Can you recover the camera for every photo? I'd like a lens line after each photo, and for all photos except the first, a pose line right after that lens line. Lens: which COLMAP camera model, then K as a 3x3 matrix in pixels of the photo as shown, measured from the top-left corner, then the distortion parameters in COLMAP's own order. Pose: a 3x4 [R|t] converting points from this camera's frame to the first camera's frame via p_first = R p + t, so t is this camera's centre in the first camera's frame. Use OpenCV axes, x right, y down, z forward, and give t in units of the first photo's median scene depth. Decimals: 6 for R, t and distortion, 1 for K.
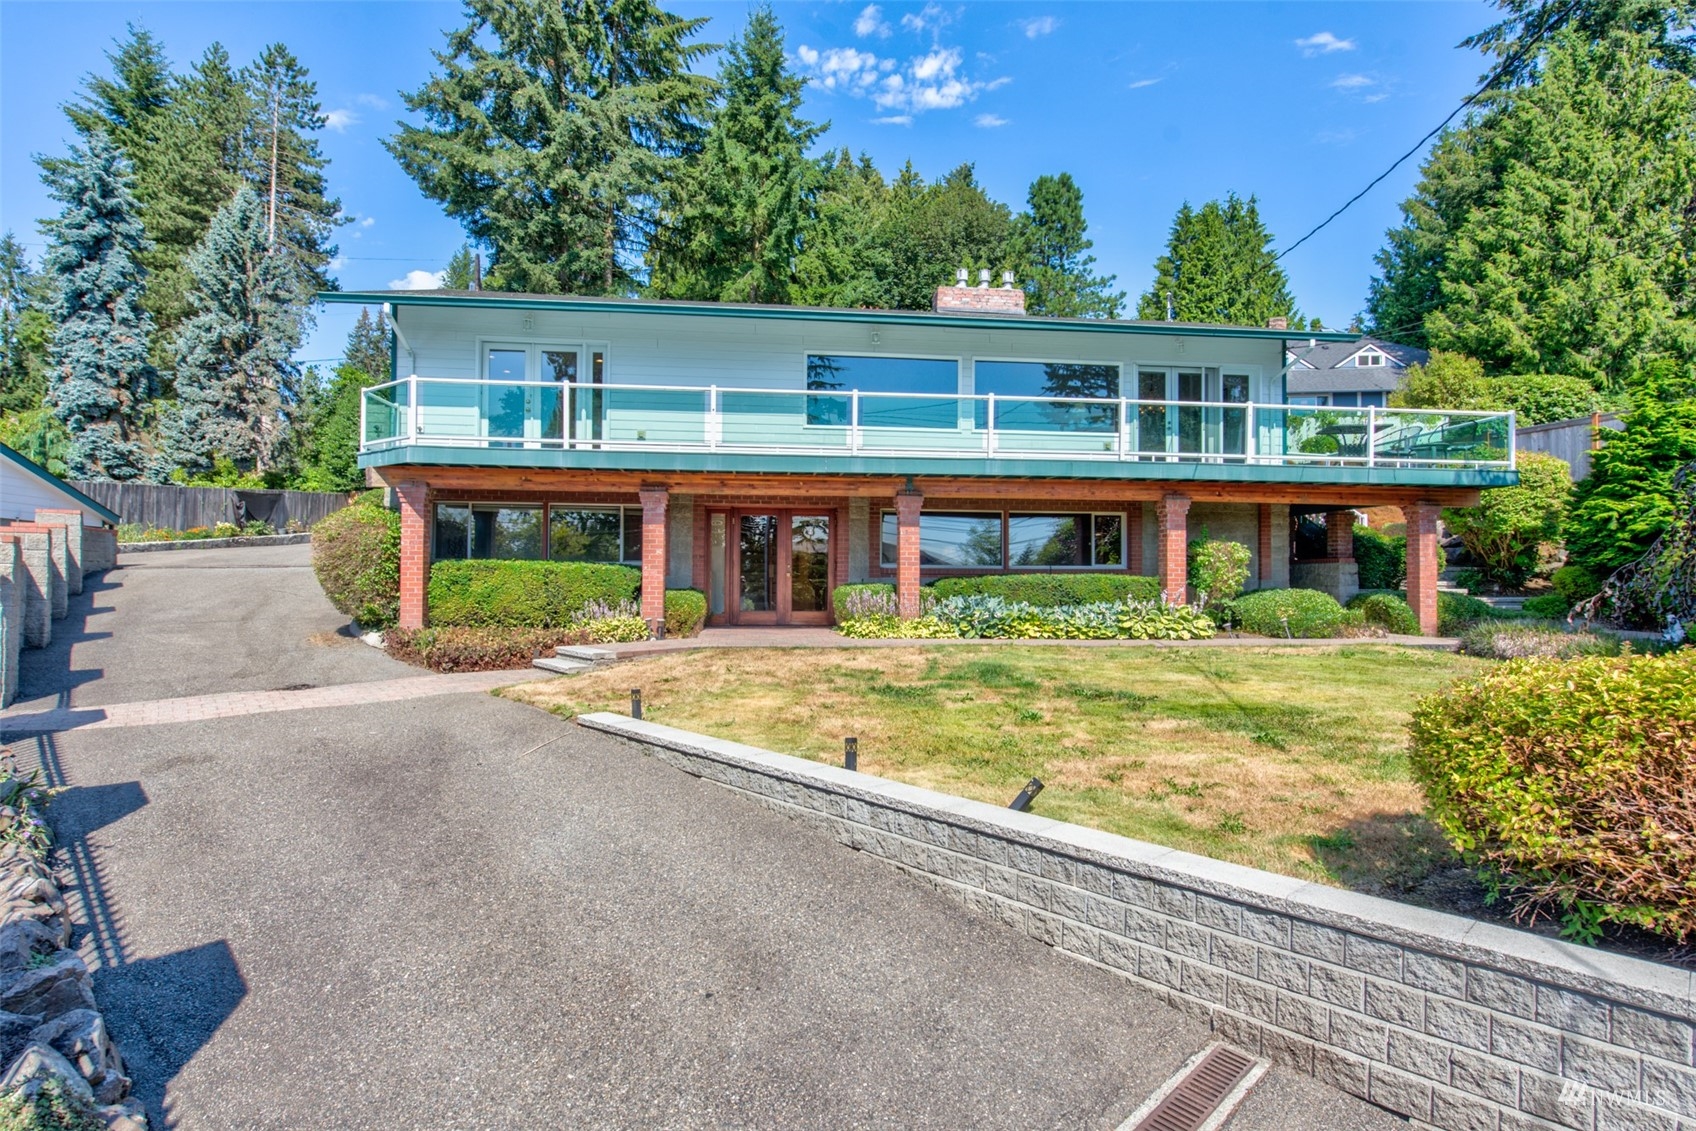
lens RADIAL K [[880.4, 0, 842.2], [0, 880.4, 578.0], [0, 0, 1]] dist [0.000761, -0.000344]
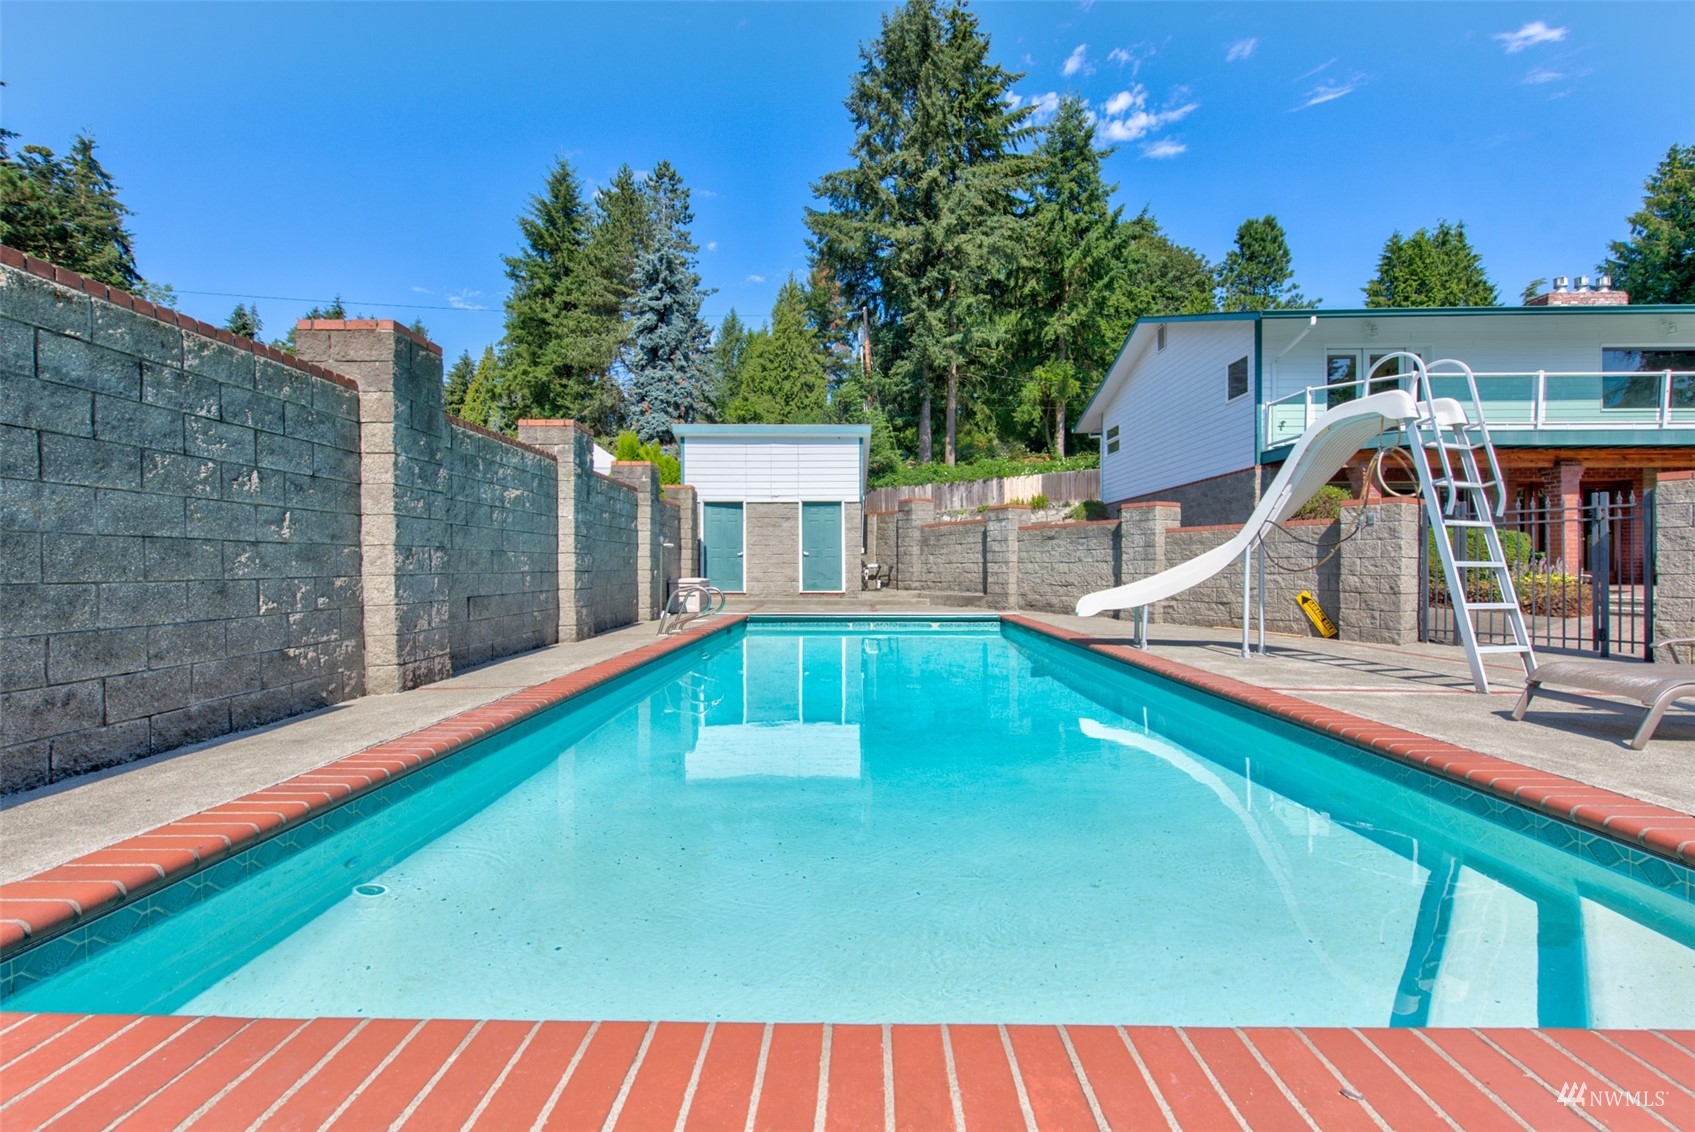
lens RADIAL K [[695.9, 0, 847.5], [0, 695.9, 566.0], [0, 0, 1]] dist [0.013822, -0.006379]
pose [[0.990873, -0.008093, -0.134555, -0.343034], [0.008394, 0.999963, 0.001671, 0.008029], [0.134536, -0.002785, 0.990905, -0.014418]]
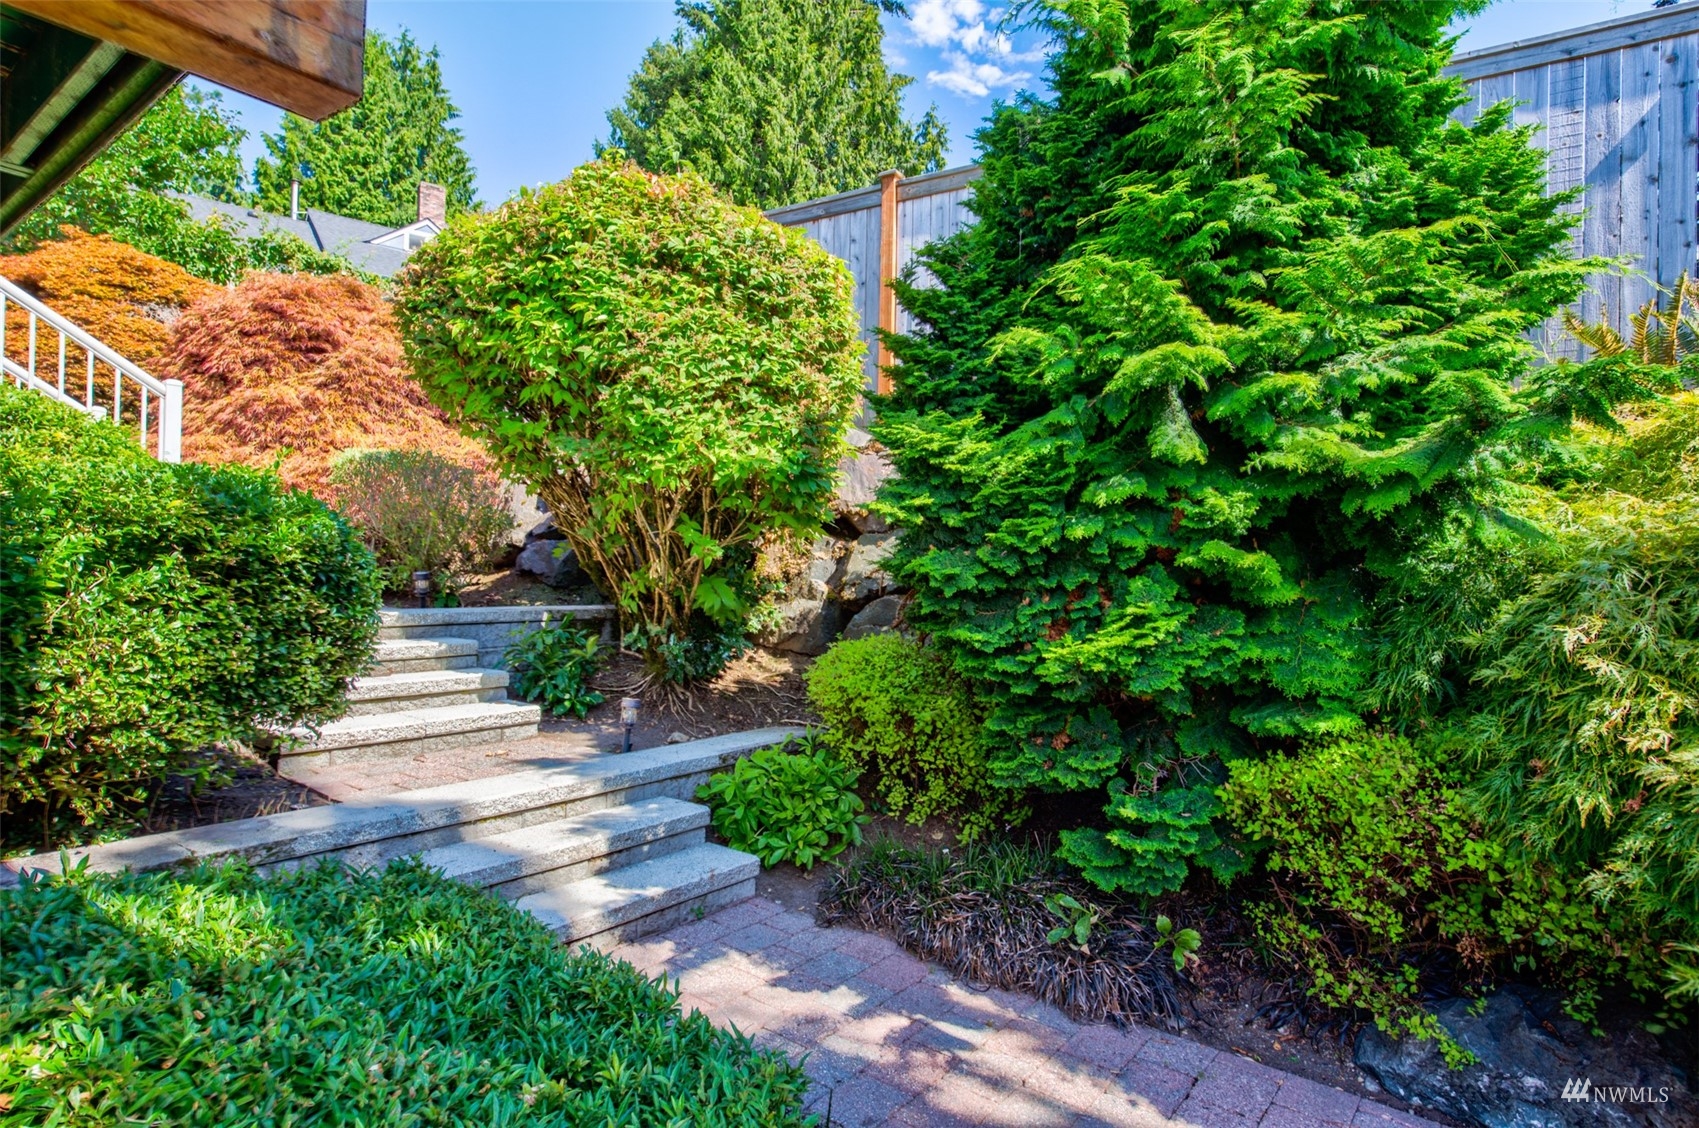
lens RADIAL K [[927.3, 0, 849.5], [0, 927.3, 564.0], [0, 0, 1]] dist [-0.005802, -0.001808]
pose [[0.696550, 0.021127, 0.717197, 0.277106], [-0.023628, 0.999700, -0.006501, -0.013498], [-0.717119, -0.012418, 0.696840, 0.358915]]
